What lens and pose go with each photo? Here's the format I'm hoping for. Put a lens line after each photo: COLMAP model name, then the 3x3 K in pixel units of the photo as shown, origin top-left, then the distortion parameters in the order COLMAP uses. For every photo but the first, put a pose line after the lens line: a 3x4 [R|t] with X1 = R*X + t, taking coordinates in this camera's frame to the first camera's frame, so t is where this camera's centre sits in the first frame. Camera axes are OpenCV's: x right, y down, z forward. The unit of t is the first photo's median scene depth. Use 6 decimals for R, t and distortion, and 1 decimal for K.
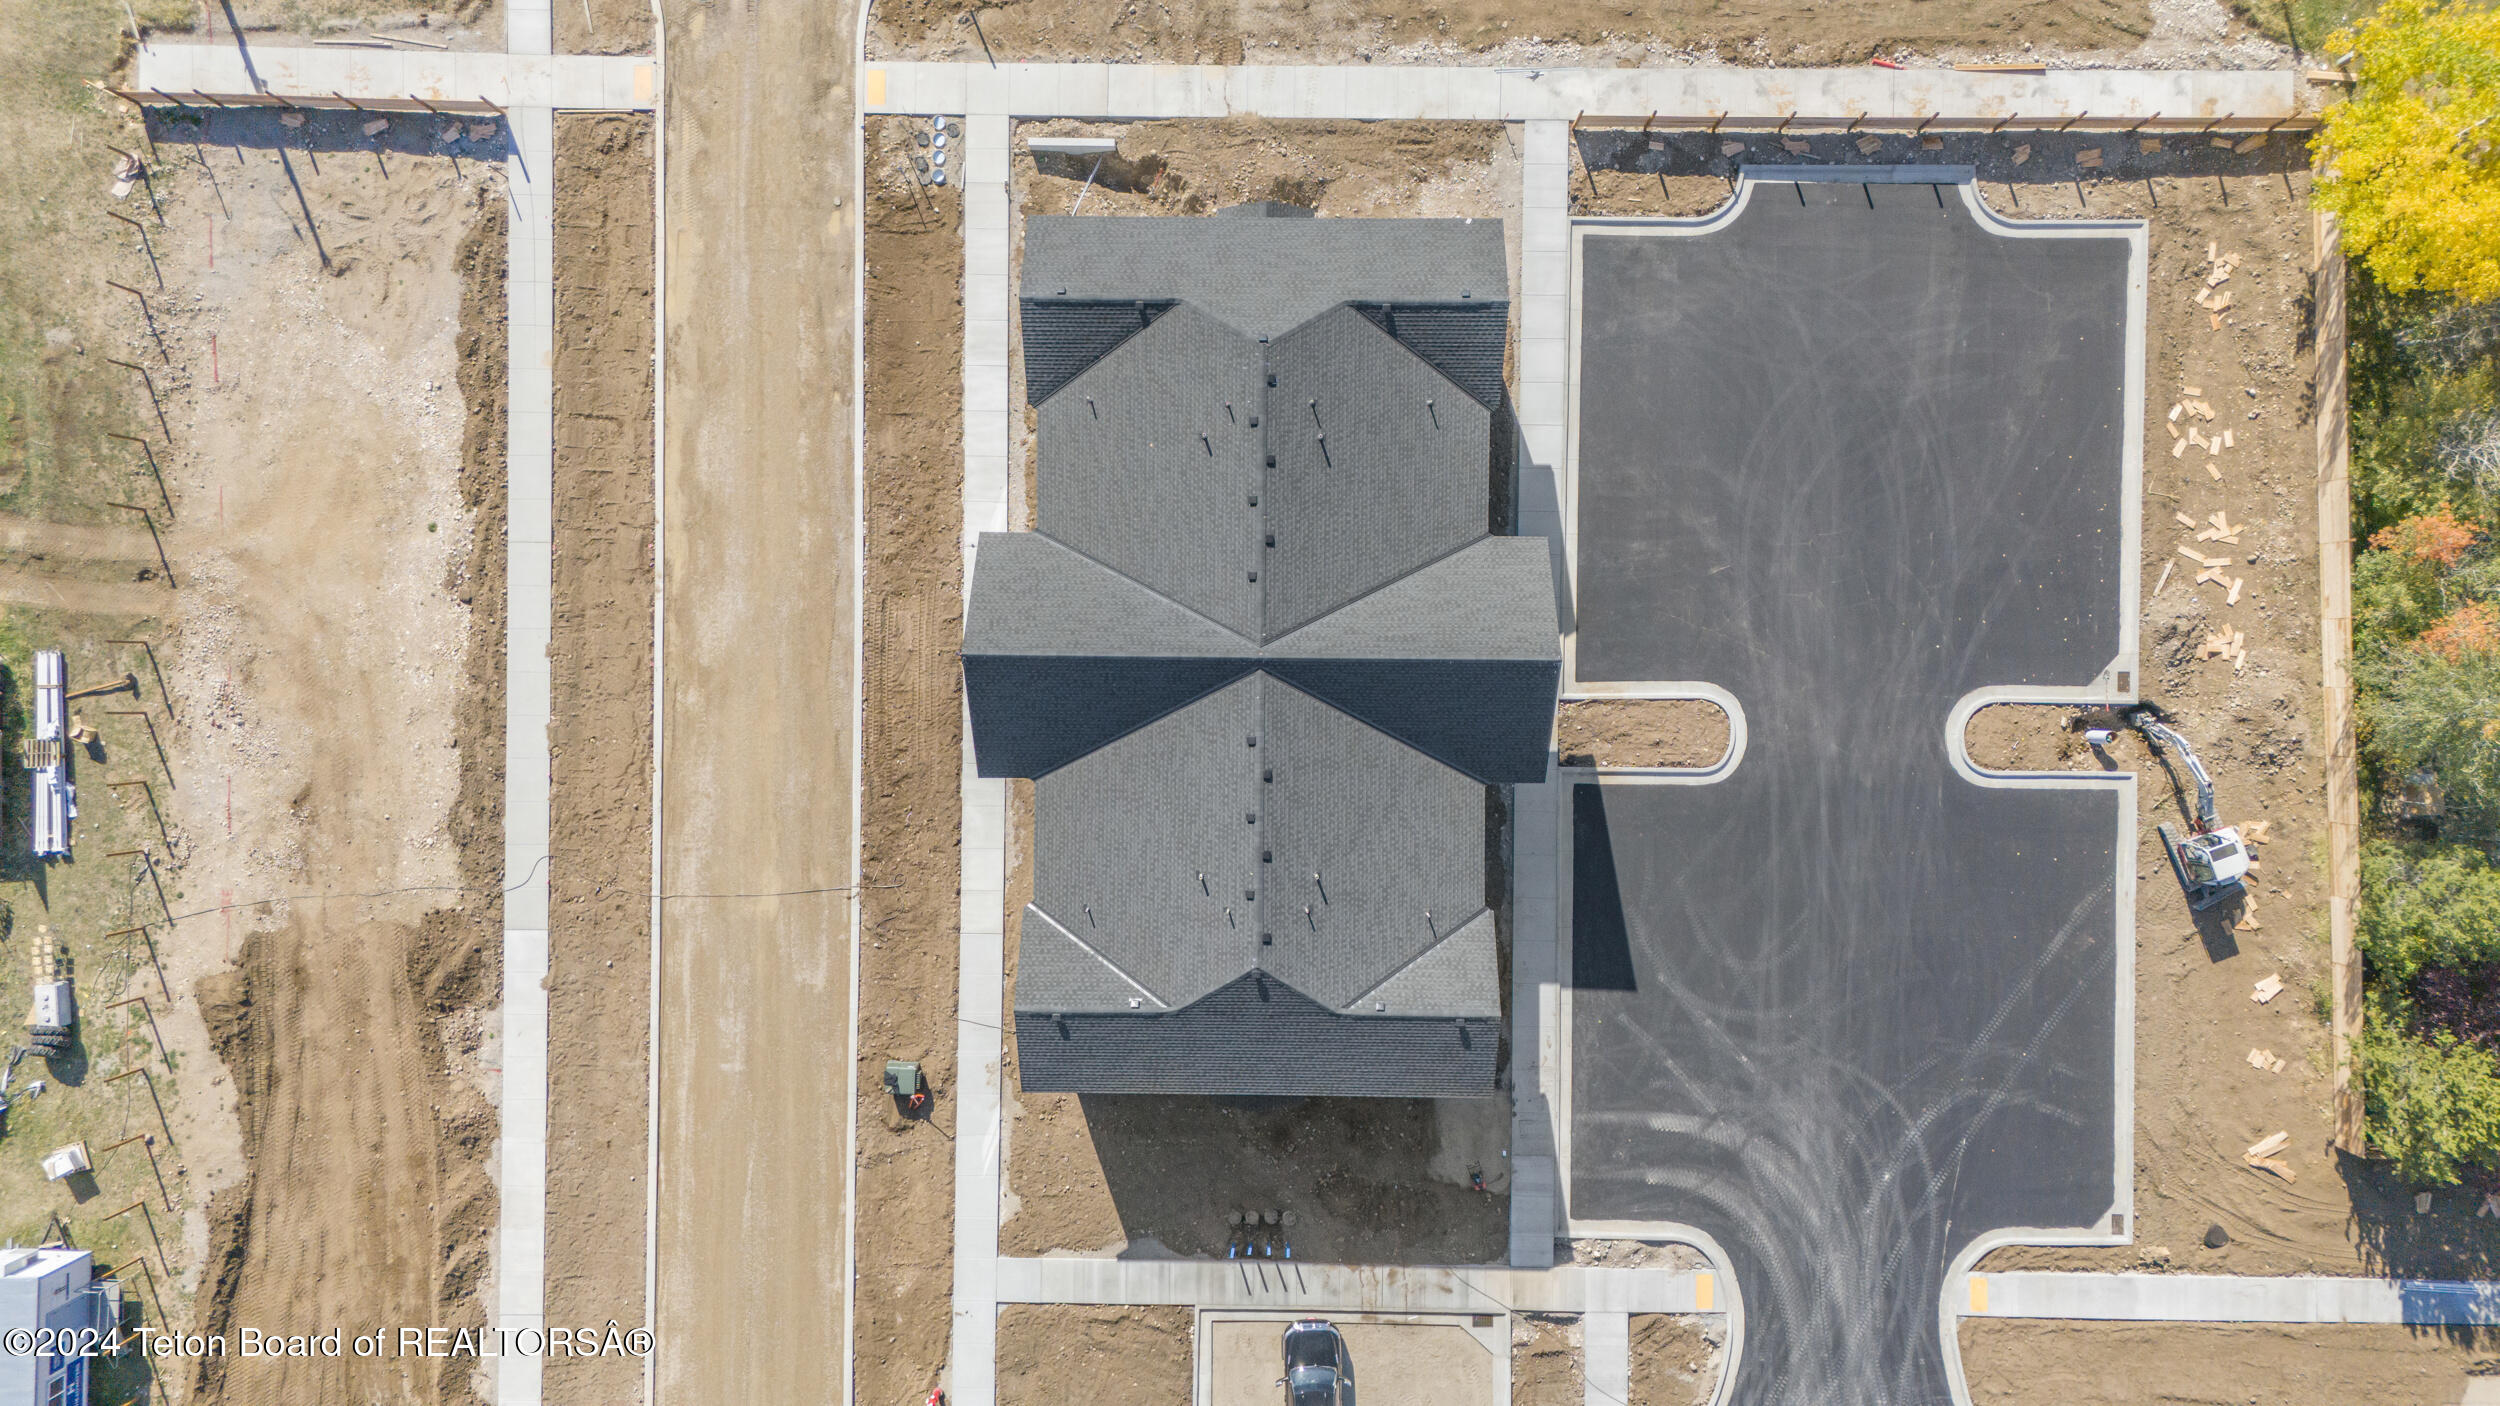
lens RADIAL K [[1832.6, 0, 1252.3], [0, 1832.6, 693.4], [0, 0, 1]] dist [0.049835, -0.006175]
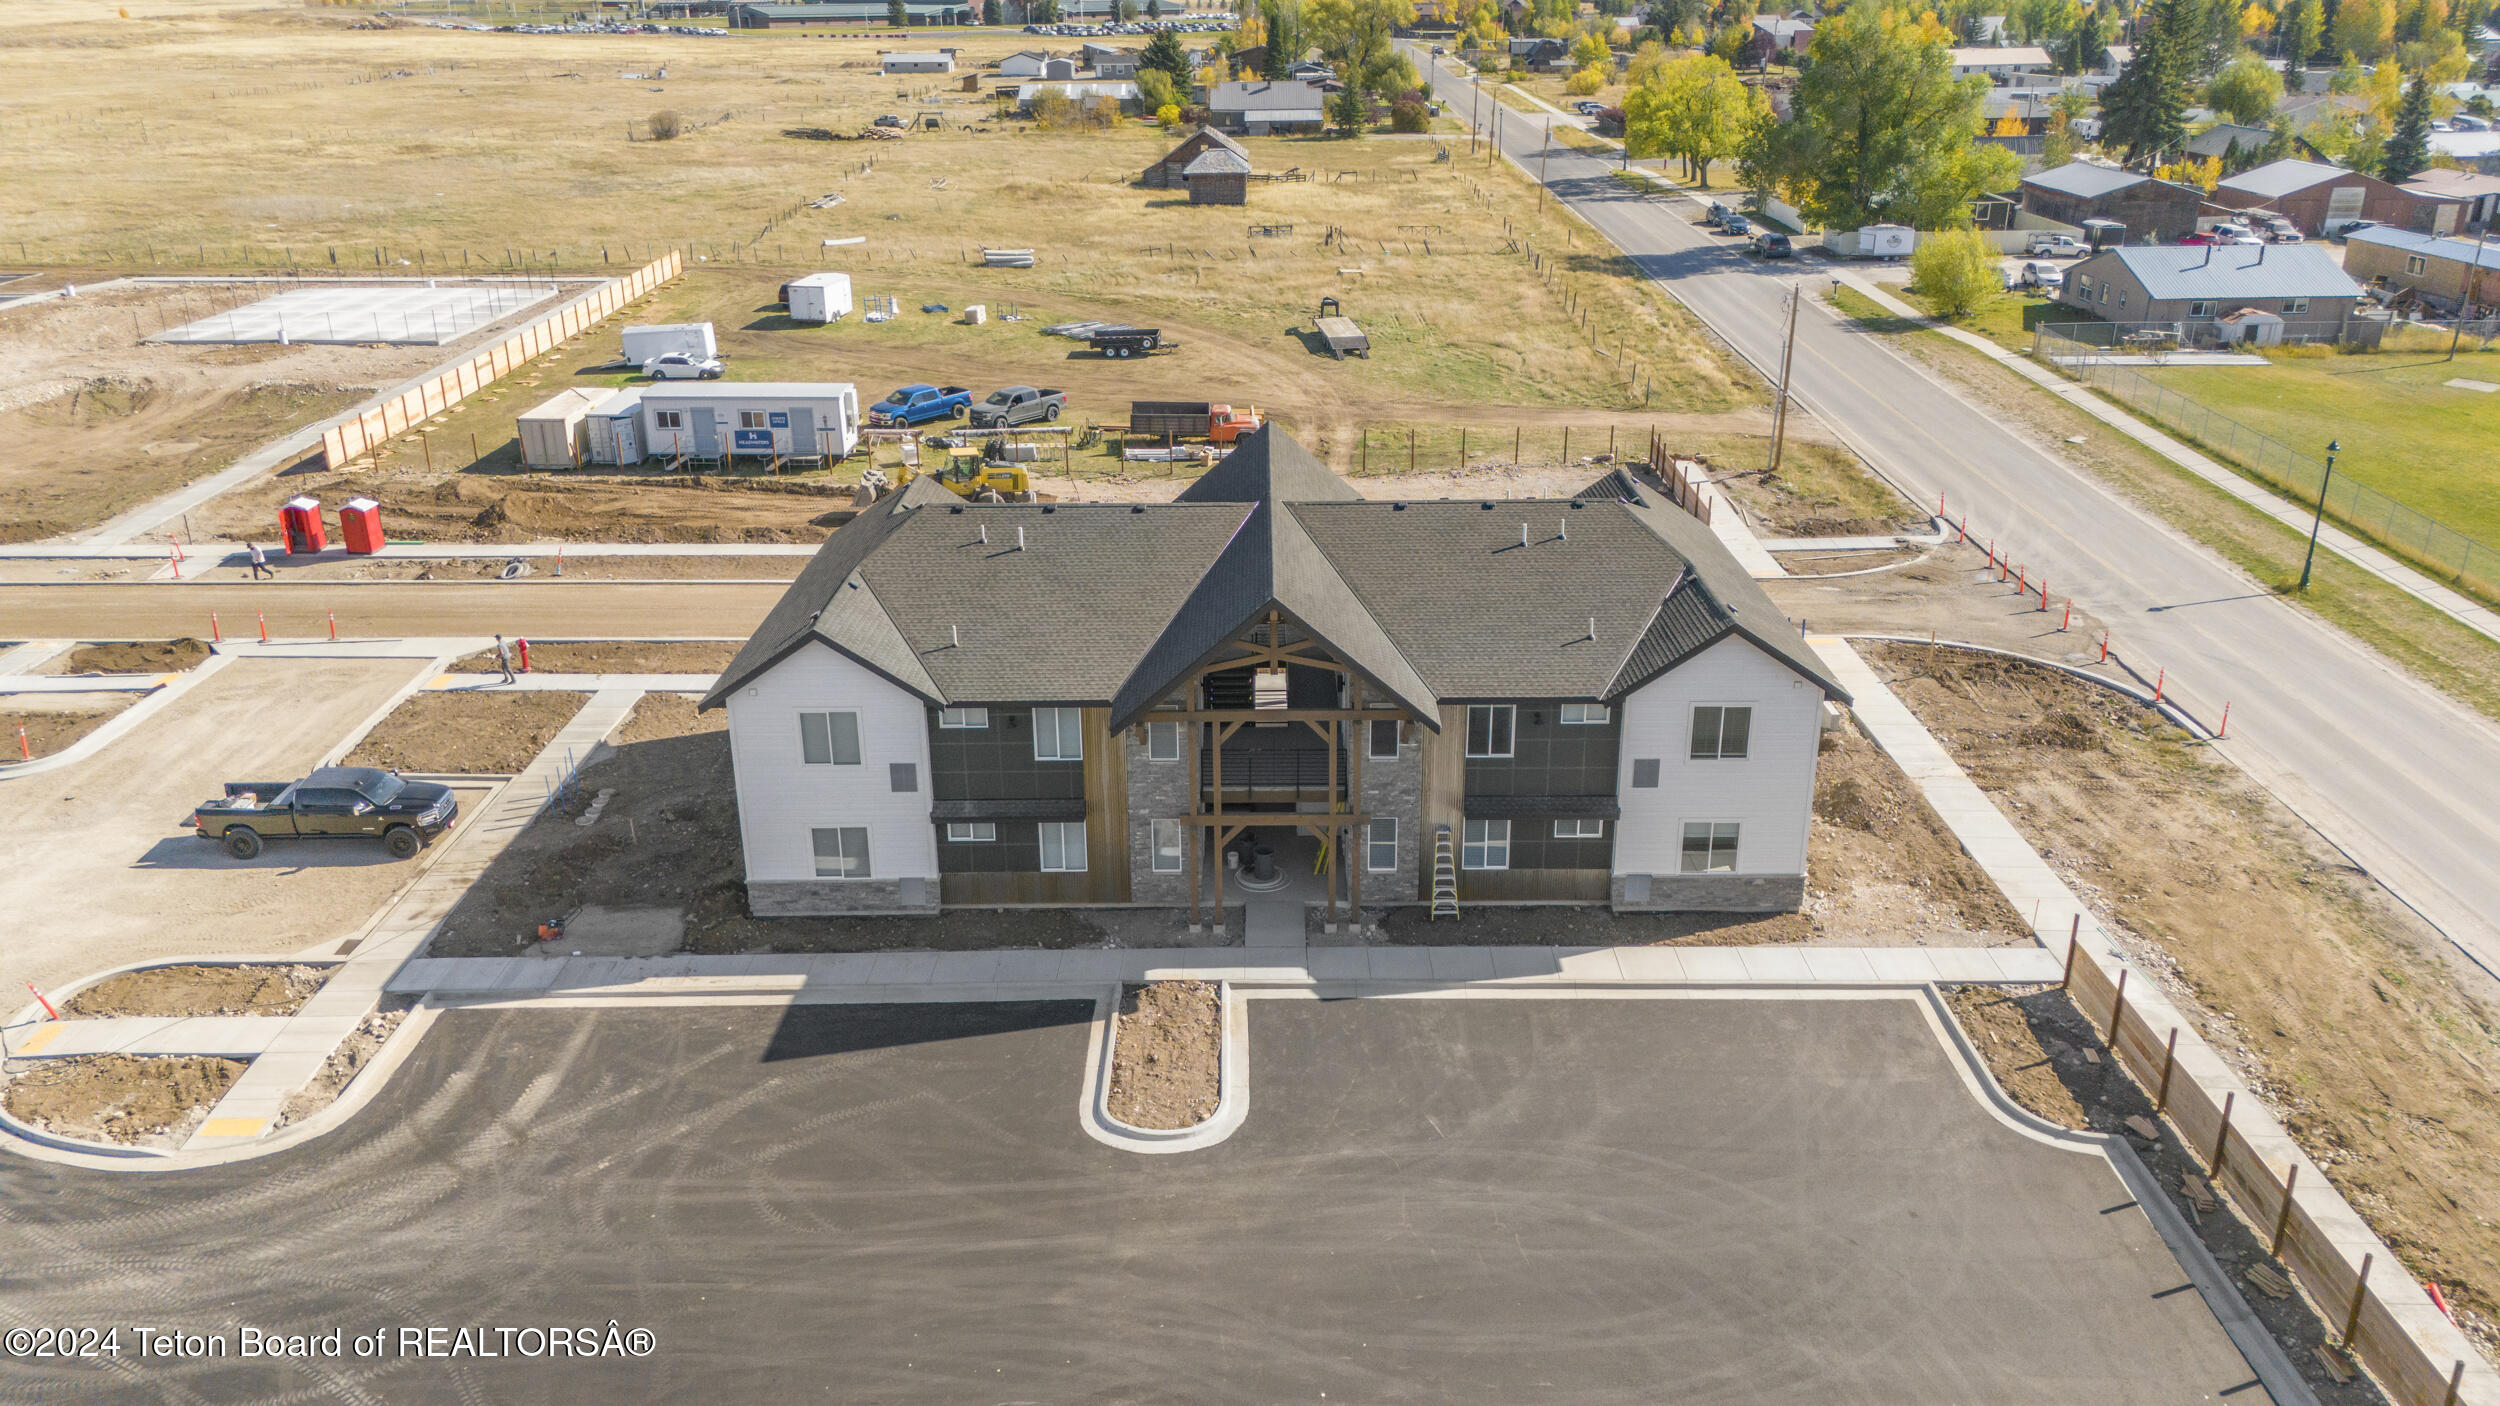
lens RADIAL K [[1835.1, 0, 1250.0], [0, 1835.1, 703.0], [0, 0, 1]] dist [0.063746, -0.045134]
pose [[0.006329, 0.376144, -0.926540, 0.760891], [-0.999973, -0.001090, -0.007273, -0.002299], [-0.003745, 0.926561, 0.376127, 0.646067]]
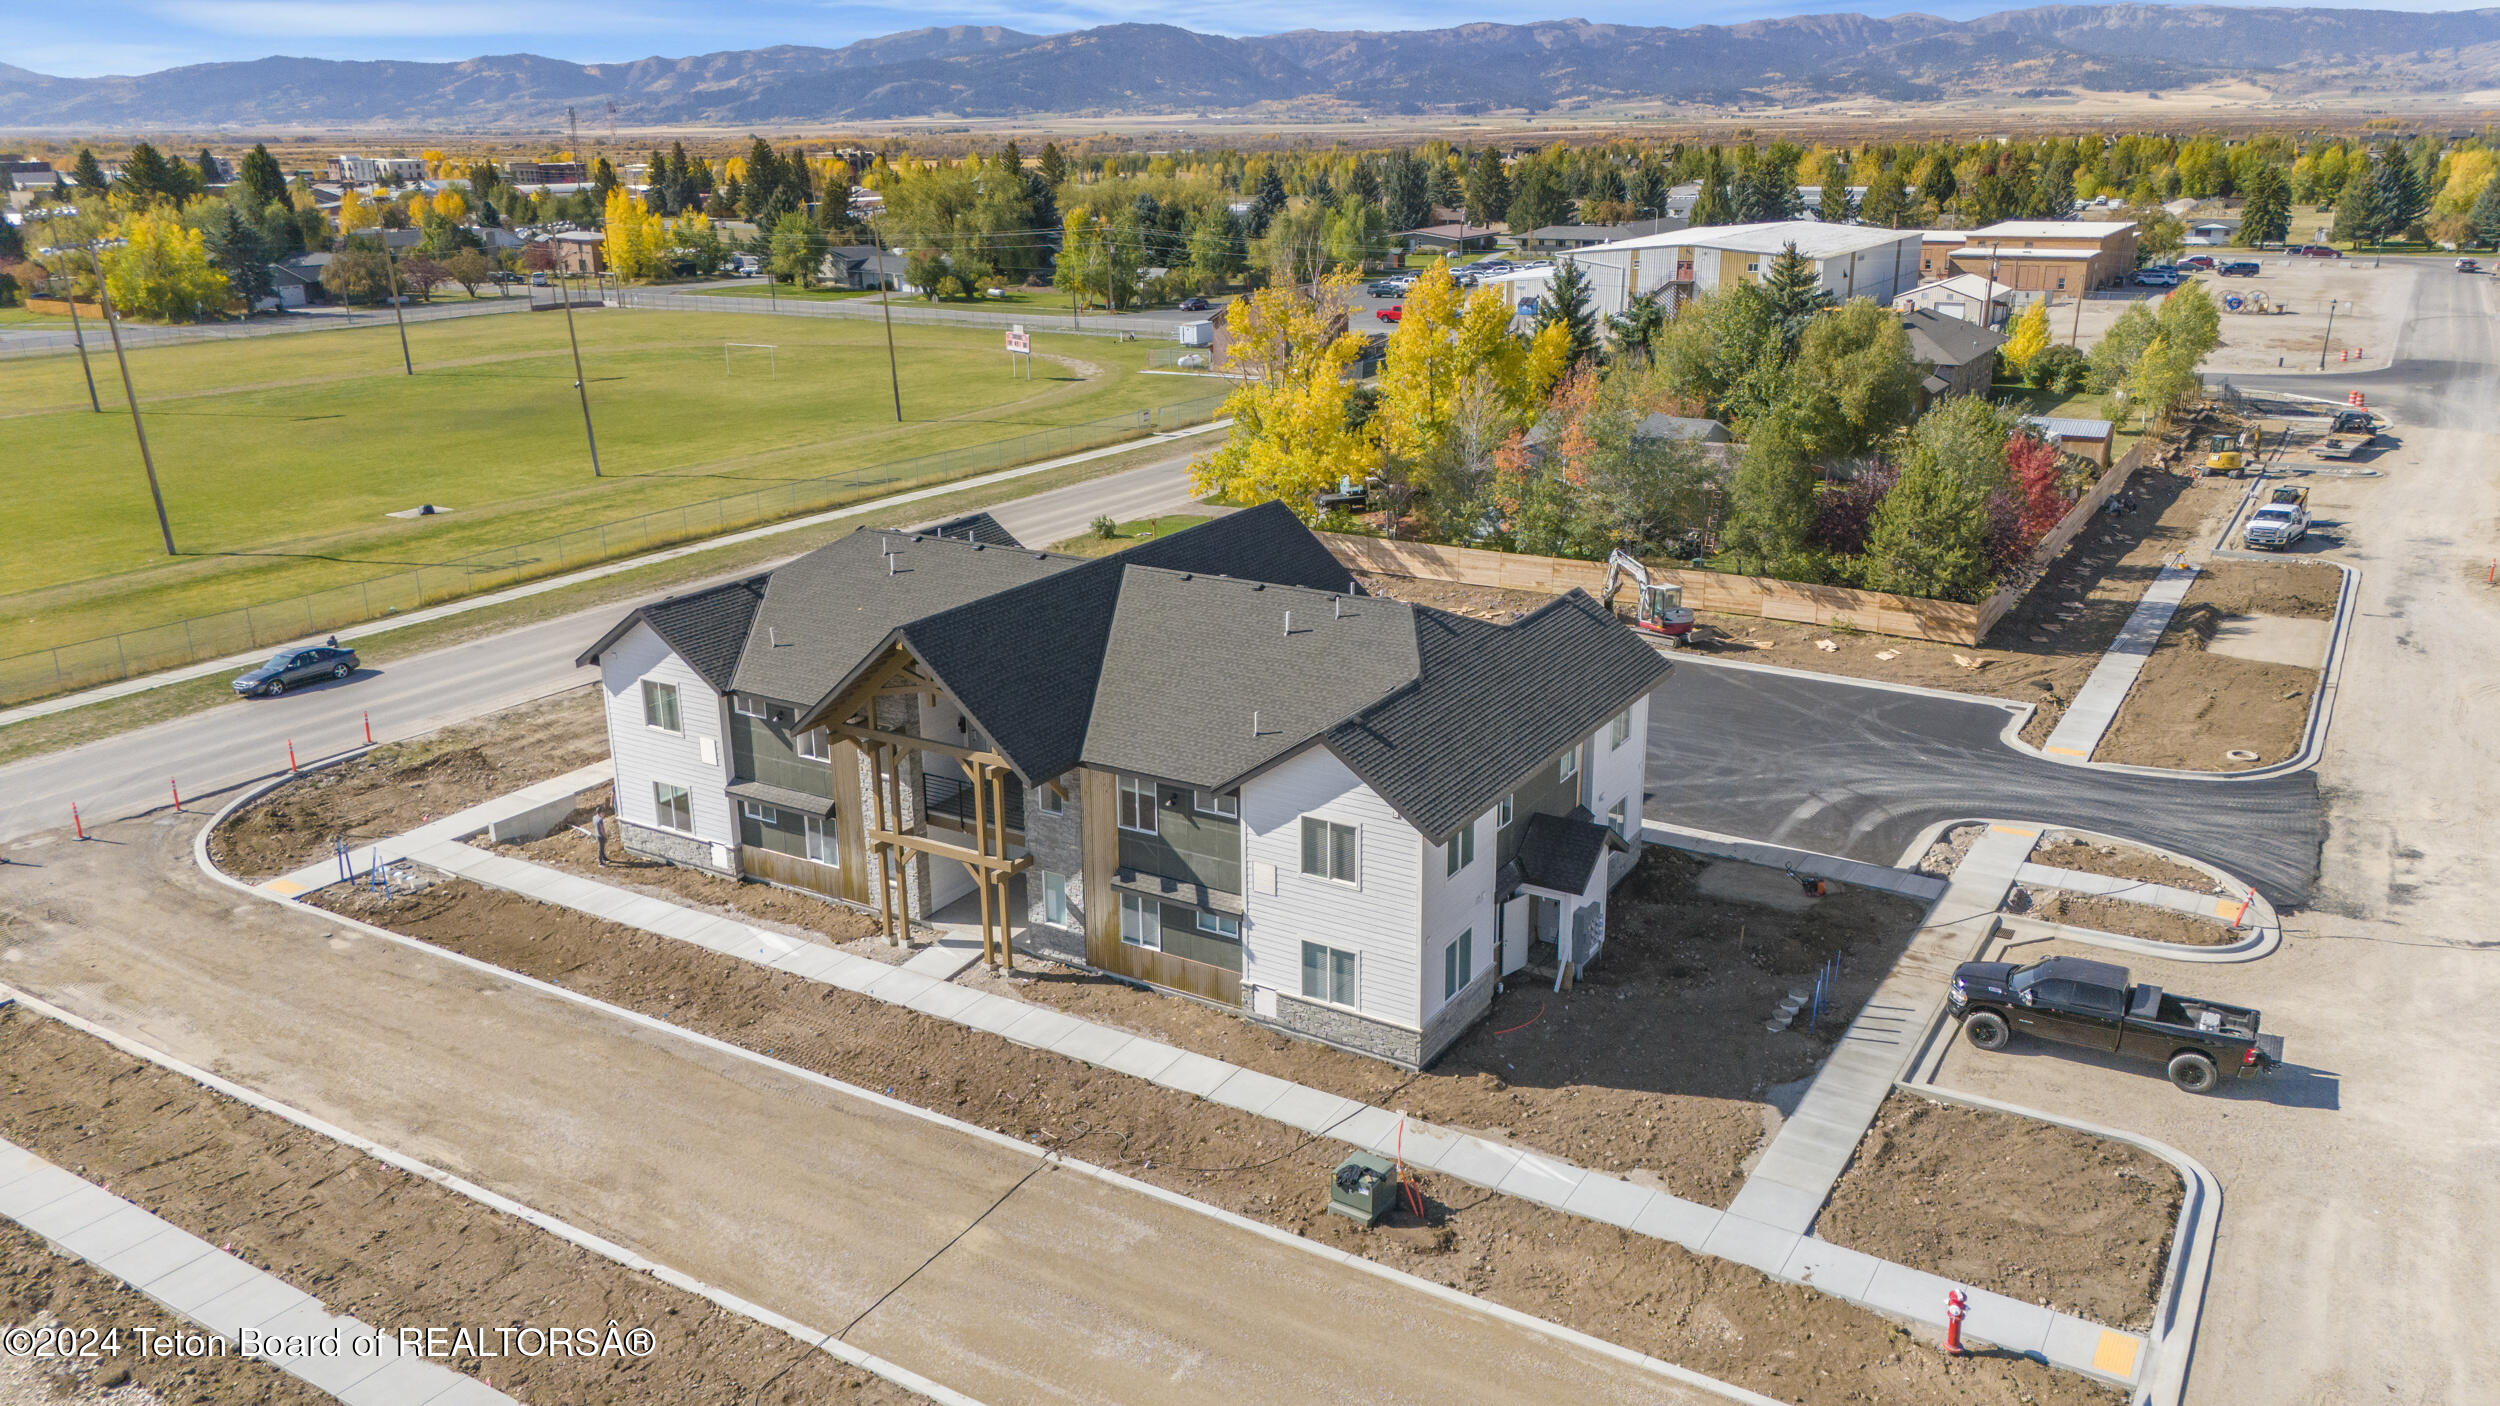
lens RADIAL K [[1835.1, 0, 1250.0], [0, 1835.1, 703.0], [0, 0, 1]] dist [0.063746, -0.045134]
pose [[0.517710, -0.255465, 0.816525, -0.639494], [0.855406, 0.136700, -0.499593, 0.445429], [0.016010, 0.957106, 0.289297, 0.687690]]
